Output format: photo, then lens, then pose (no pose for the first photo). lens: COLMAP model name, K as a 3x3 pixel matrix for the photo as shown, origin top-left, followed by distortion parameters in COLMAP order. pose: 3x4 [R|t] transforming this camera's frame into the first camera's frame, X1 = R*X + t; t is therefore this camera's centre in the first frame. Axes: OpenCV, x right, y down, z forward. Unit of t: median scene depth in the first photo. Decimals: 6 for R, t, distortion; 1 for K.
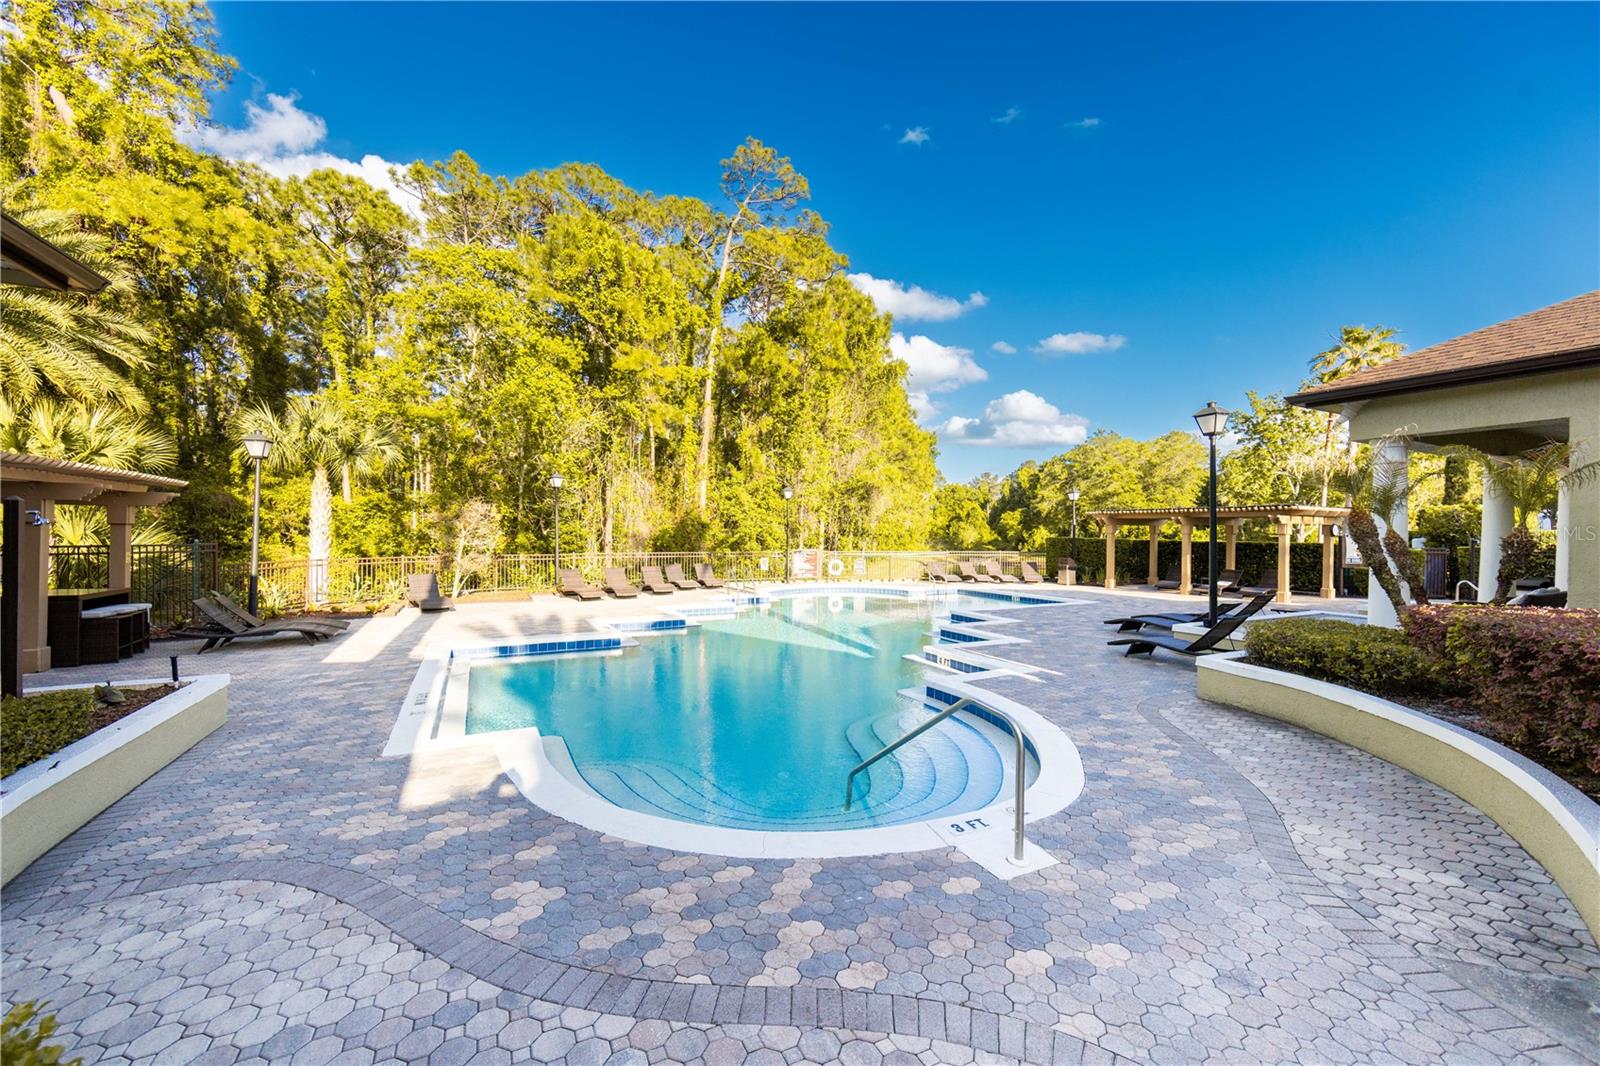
lens RADIAL K [[631.2, 0, 798.4], [0, 631.2, 537.5], [0, 0, 1]] dist [-0.001720, 0.000364]
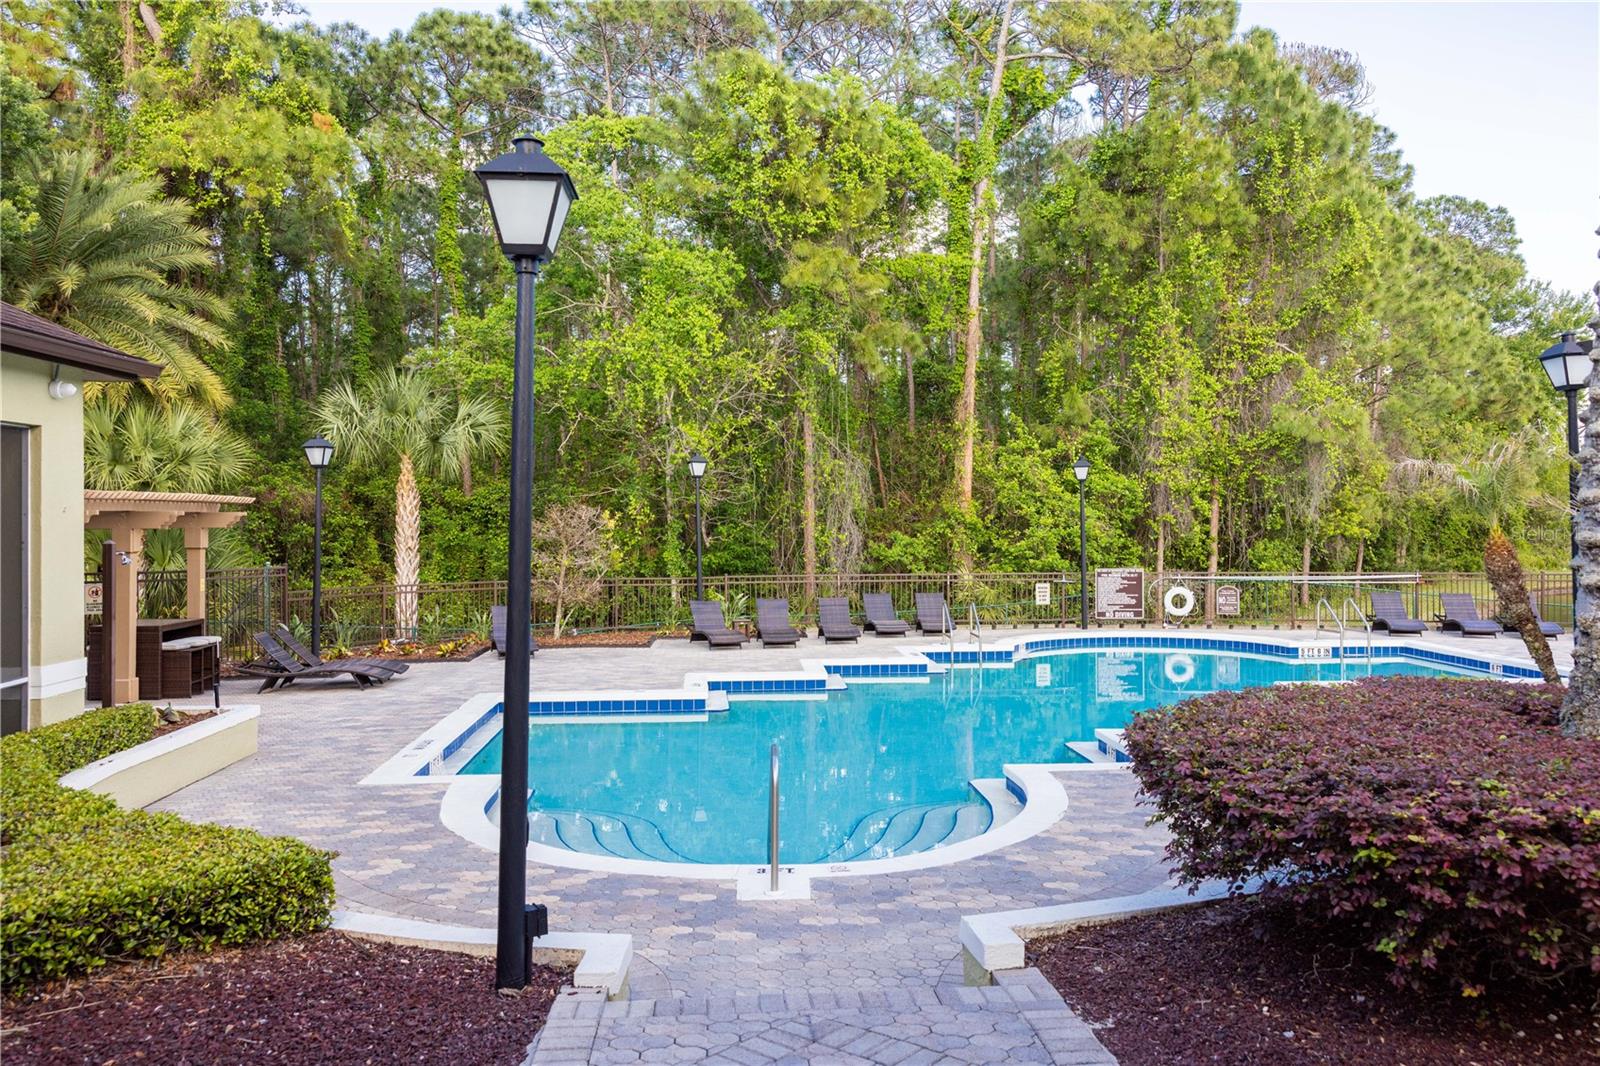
lens RADIAL K [[1288.3, 0, 801.0], [0, 1288.3, 525.9], [0, 0, 1]] dist [0.017739, 0.003114]
pose [[0.917815, -0.010174, -0.396877, 0.361779], [0.008972, 0.999948, -0.004885, -0.028565], [0.396906, 0.000922, 0.917859, -0.284017]]
